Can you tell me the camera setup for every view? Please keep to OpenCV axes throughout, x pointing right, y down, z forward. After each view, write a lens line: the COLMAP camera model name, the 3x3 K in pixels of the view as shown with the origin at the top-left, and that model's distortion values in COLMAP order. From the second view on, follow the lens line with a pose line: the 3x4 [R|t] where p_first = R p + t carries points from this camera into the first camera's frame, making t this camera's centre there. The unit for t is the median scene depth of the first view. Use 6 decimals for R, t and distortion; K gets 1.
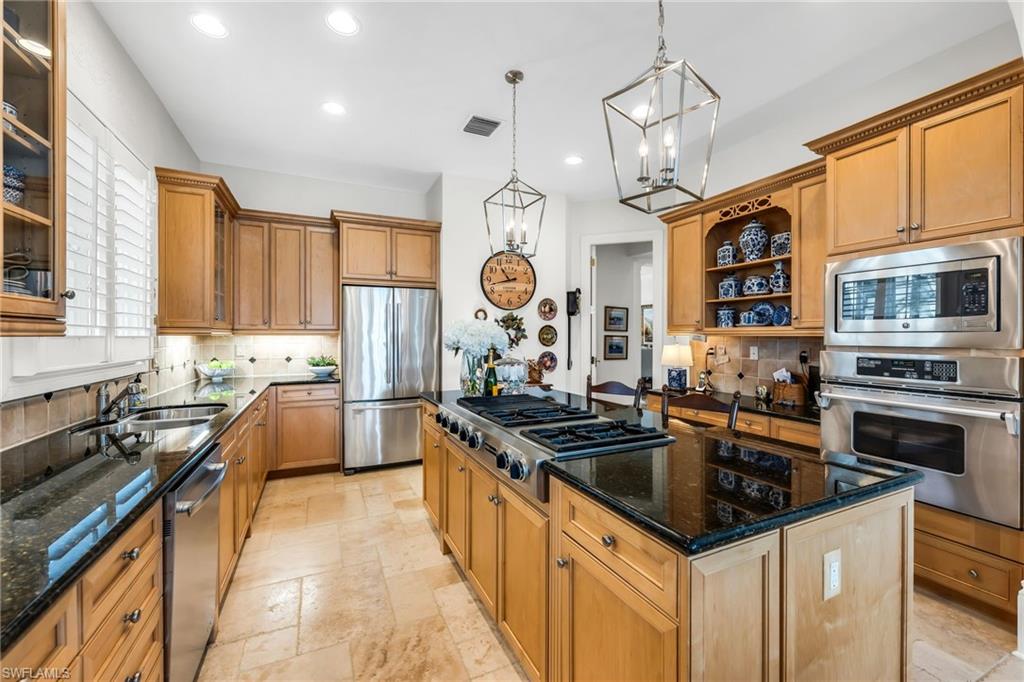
lens RADIAL K [[408.2, 0, 509.5], [0, 408.2, 337.4], [0, 0, 1]] dist [-0.000386, -0.000332]
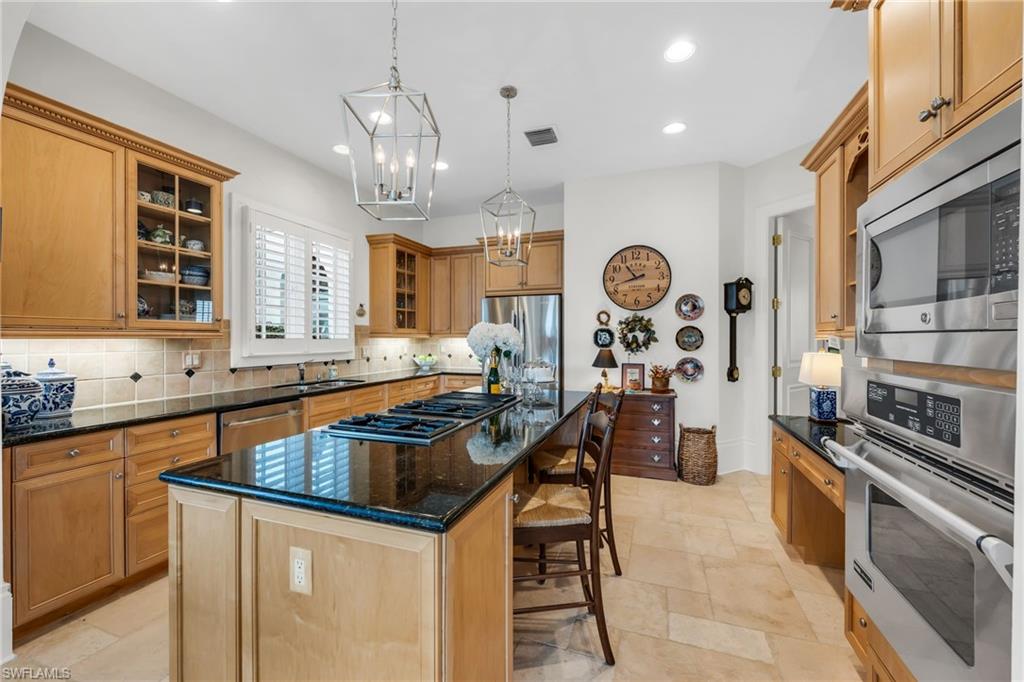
lens RADIAL K [[408.2, 0, 509.5], [0, 408.2, 337.4], [0, 0, 1]] dist [-0.000386, -0.000332]
pose [[0.709168, -0.001152, -0.705038, 0.440494], [-0.004790, 0.999968, -0.006451, 0.000607], [0.705023, 0.007952, 0.709140, 0.151773]]
